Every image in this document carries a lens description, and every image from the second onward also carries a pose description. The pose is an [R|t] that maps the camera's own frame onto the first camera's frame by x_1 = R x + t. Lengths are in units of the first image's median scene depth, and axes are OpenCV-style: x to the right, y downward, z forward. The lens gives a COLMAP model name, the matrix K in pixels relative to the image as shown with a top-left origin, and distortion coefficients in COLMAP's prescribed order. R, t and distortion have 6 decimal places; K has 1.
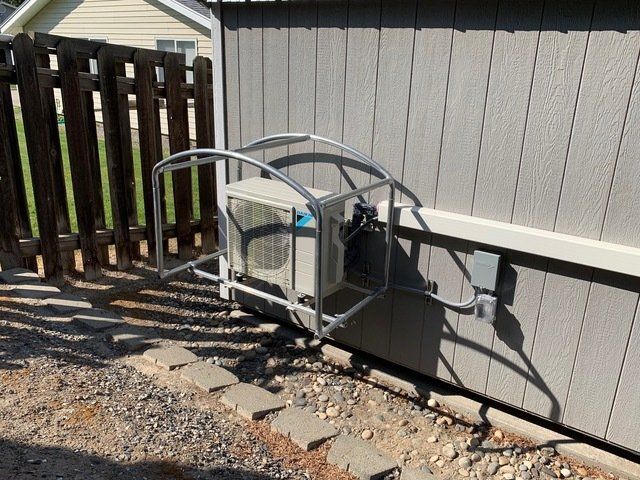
lens RADIAL K [[517.6, 0, 322.7], [0, 517.6, 212.1], [0, 0, 1]] dist [0.065602, -0.197882]
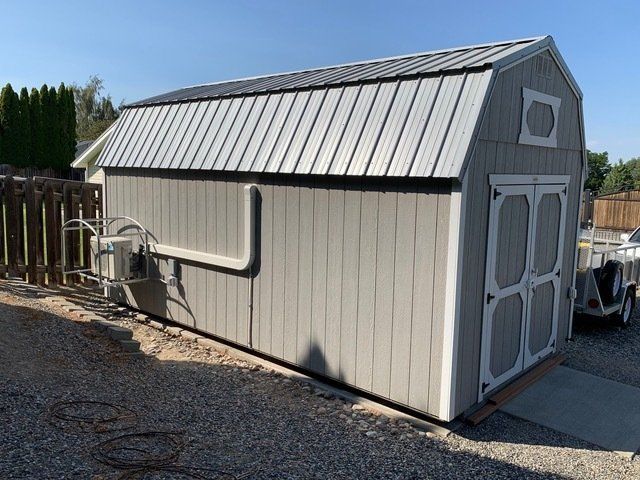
lens RADIAL K [[489.9, 0, 316.5], [0, 489.9, 234.7], [0, 0, 1]] dist [0.055130, -0.065956]
pose [[0.992240, 0.009946, -0.123942, 1.218645], [-0.033798, 0.980839, -0.191867, 0.369130], [0.119659, 0.194567, 0.973563, -1.221428]]
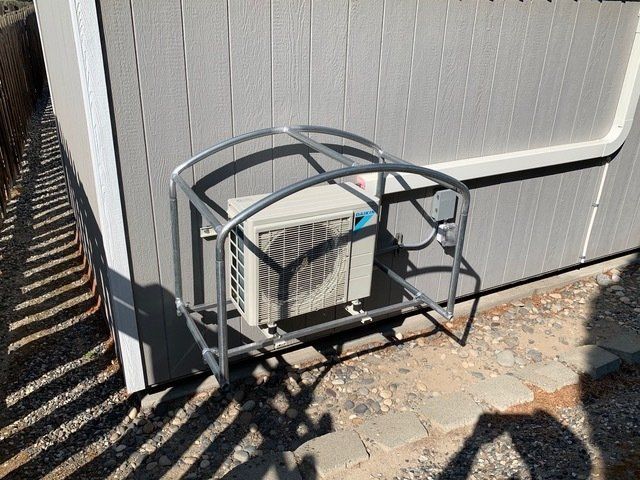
lens RADIAL K [[517.6, 0, 322.7], [0, 517.6, 212.1], [0, 0, 1]] dist [0.065602, -0.197882]
pose [[0.477718, -0.341525, 0.809411, -0.733348], [0.248688, 0.936228, 0.248258, -0.220585], [-0.842579, 0.082694, 0.532186, 0.549146]]
